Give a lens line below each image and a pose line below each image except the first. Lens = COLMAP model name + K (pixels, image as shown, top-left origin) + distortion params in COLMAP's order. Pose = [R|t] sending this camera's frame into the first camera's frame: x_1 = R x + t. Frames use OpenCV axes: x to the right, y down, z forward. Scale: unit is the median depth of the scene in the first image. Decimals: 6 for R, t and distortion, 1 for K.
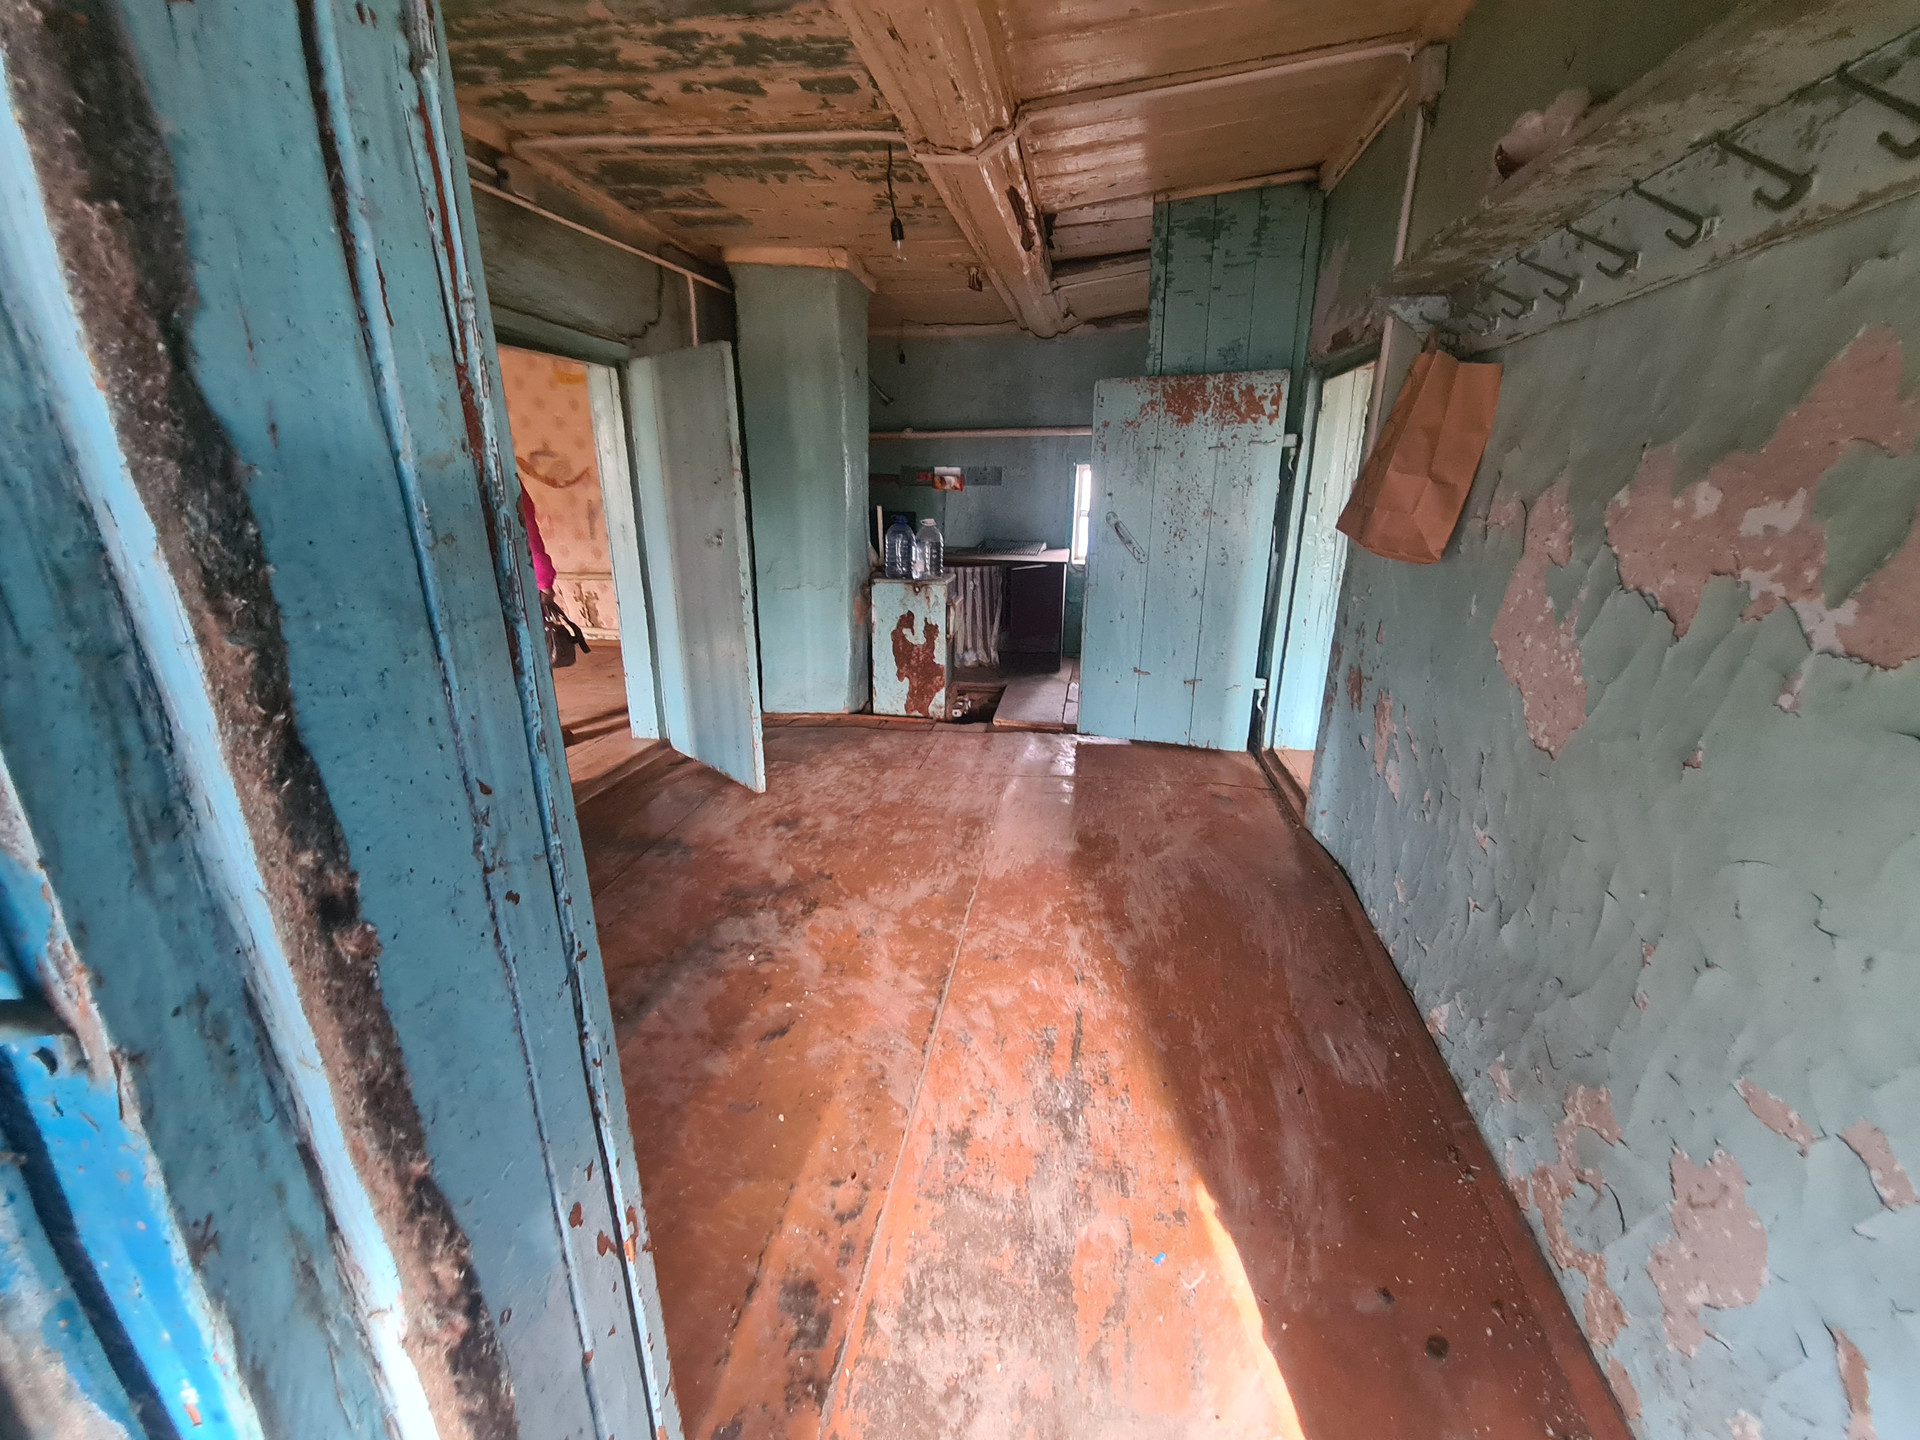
lens RADIAL K [[778.0, 0, 971.1], [0, 778.0, 722.1], [0, 0, 1]] dist [0.004401, -0.003210]
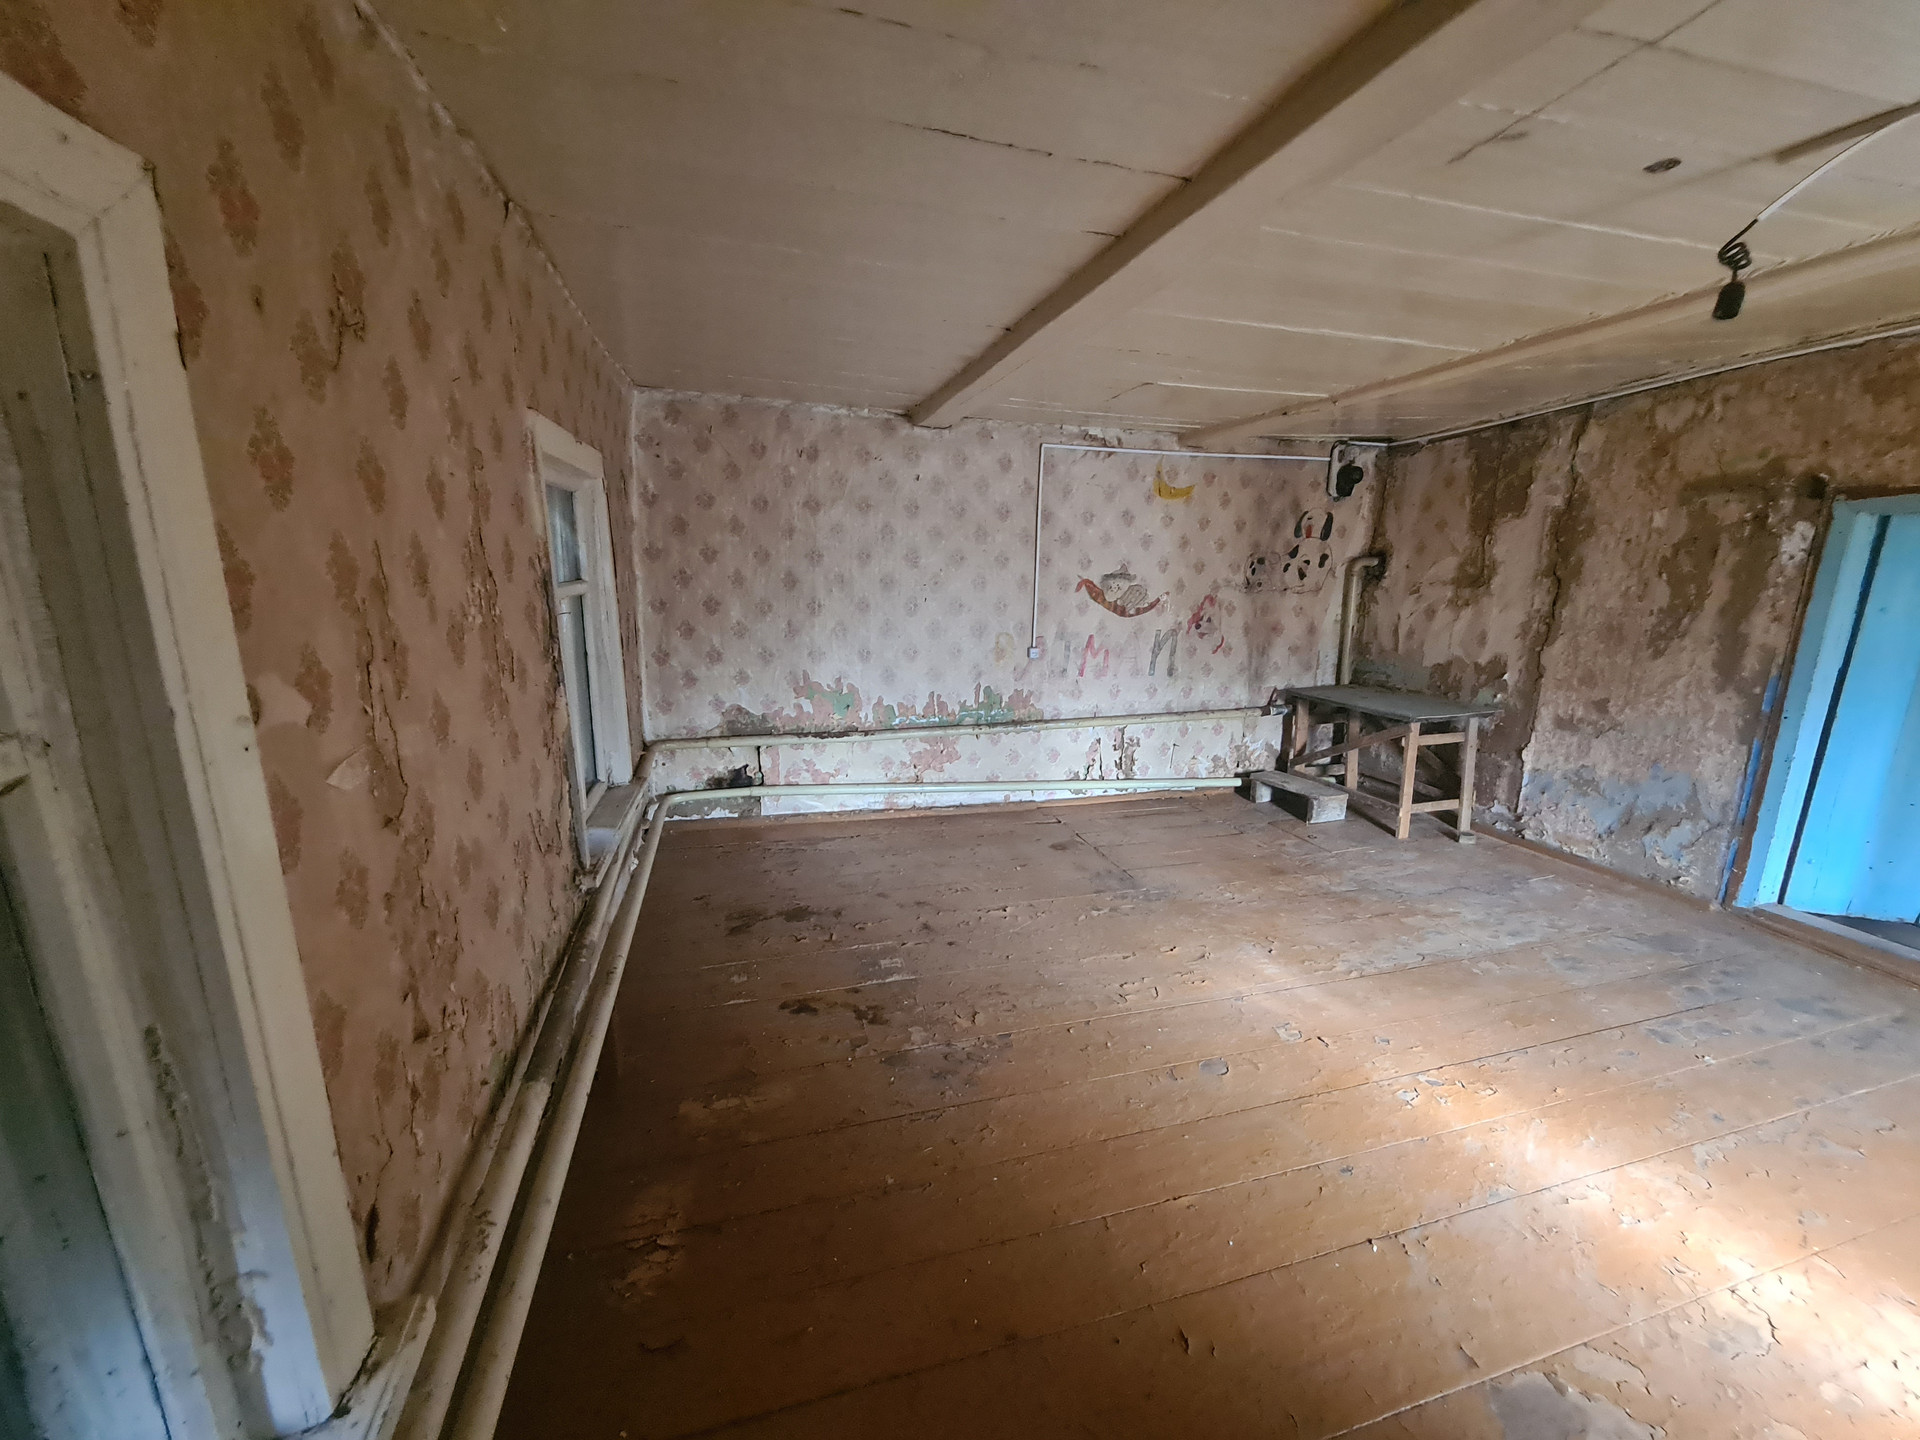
lens RADIAL K [[778.0, 0, 969.2], [0, 778.0, 735.1], [0, 0, 1]] dist [0.004401, -0.003210]
pose [[0.911362, -0.079298, 0.403894, -1.875932], [0.122718, 0.988987, -0.082734, -0.235262], [-0.392886, 0.124966, 0.911057, 0.601254]]
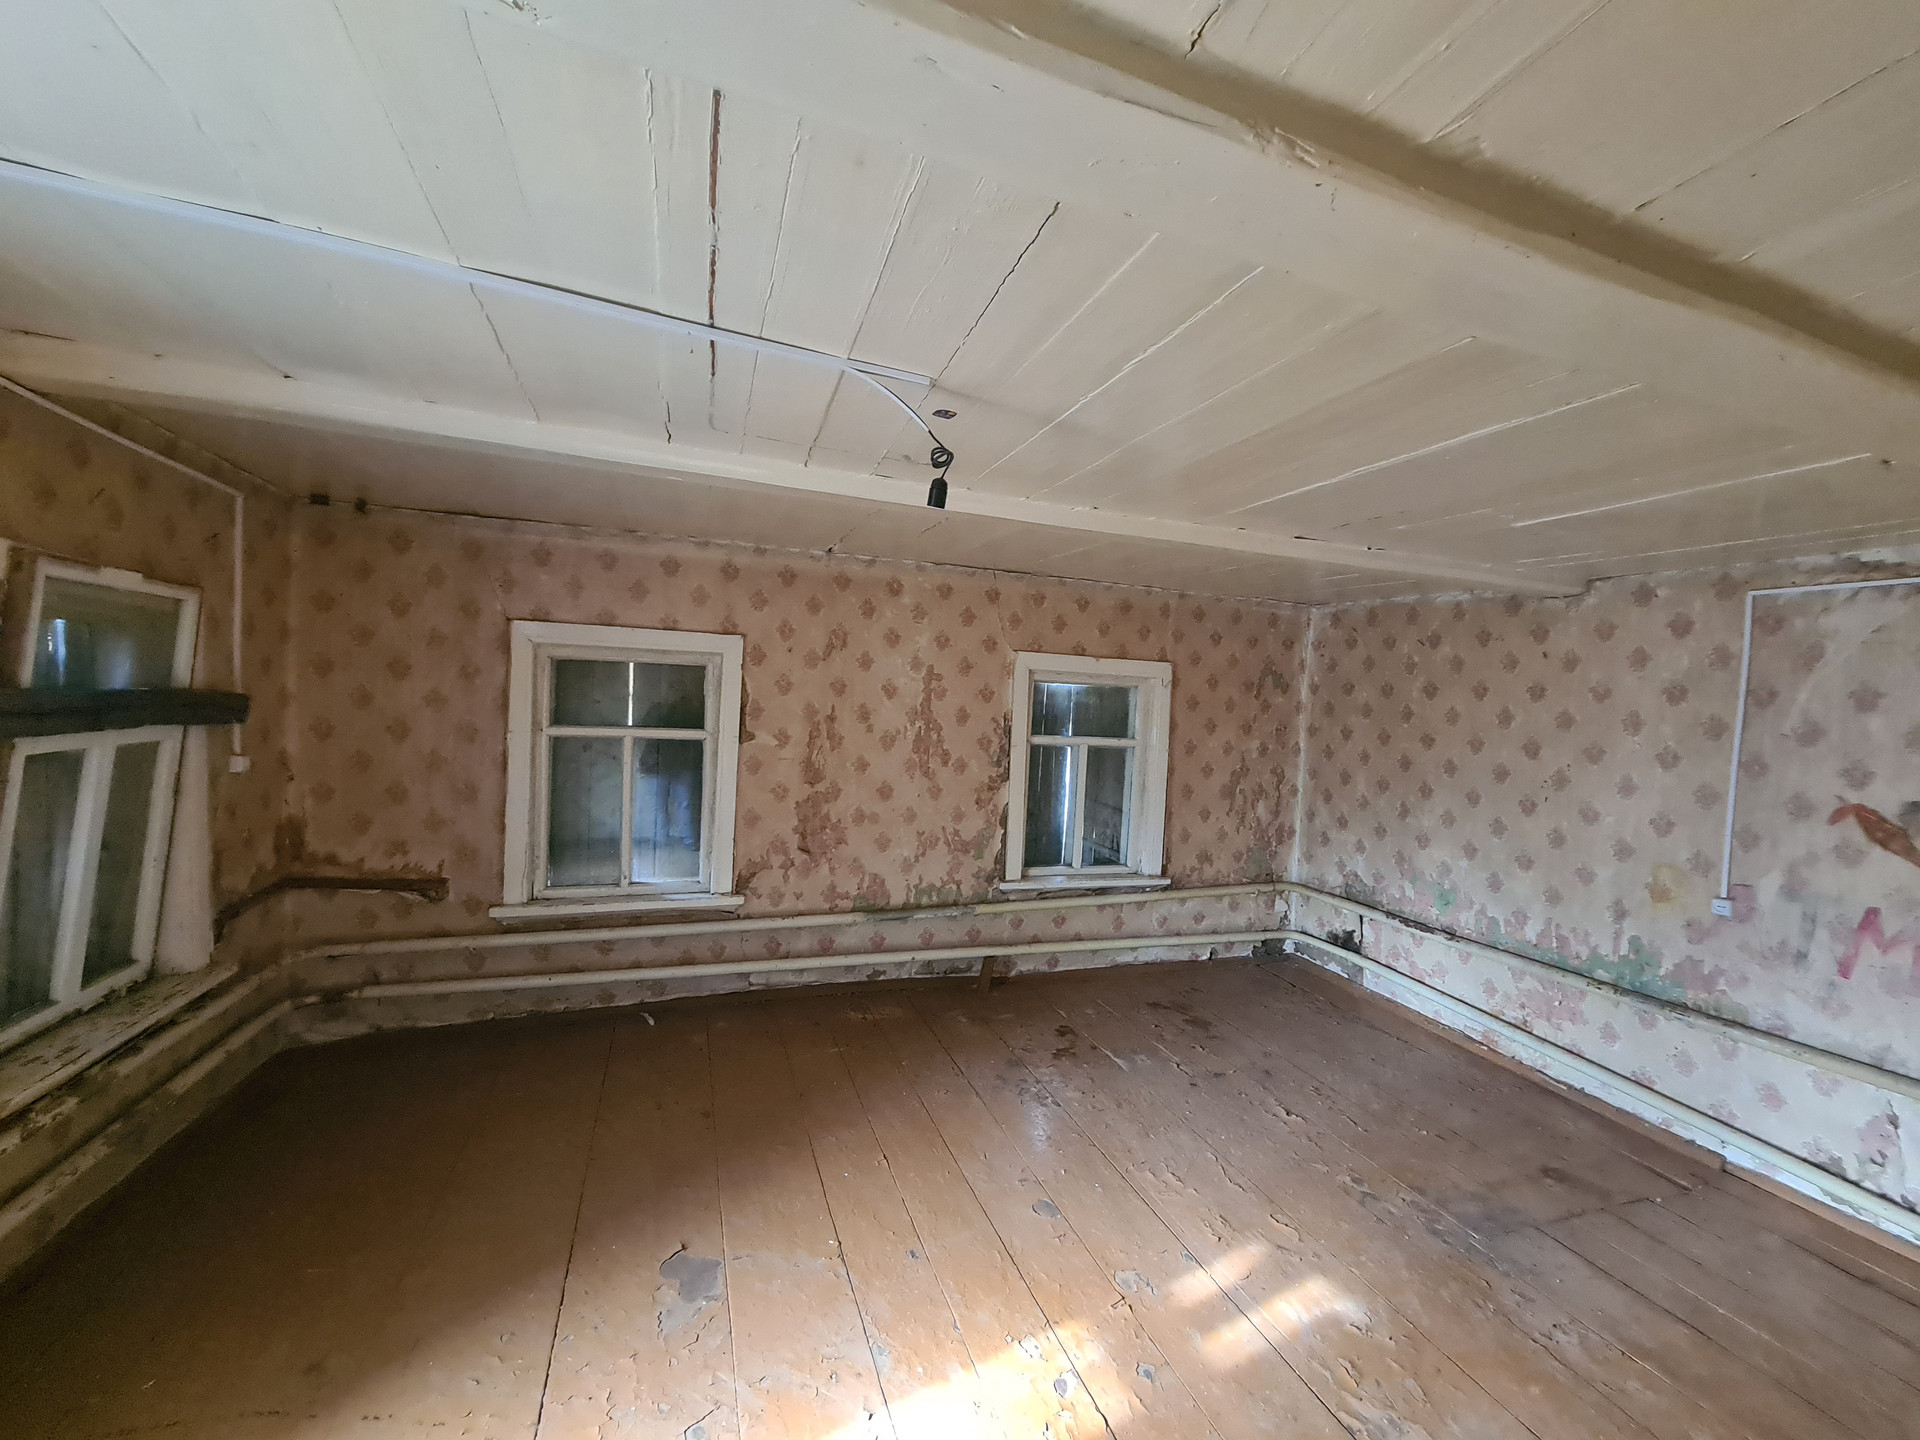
lens RADIAL K [[778.0, 0, 979.1], [0, 778.0, 738.6], [0, 0, 1]] dist [0.004401, -0.003210]
pose [[0.473812, 0.067315, -0.878050, -0.783239], [-0.341590, 0.933056, -0.112796, -0.275905], [0.811677, 0.353377, 0.465087, 0.654862]]
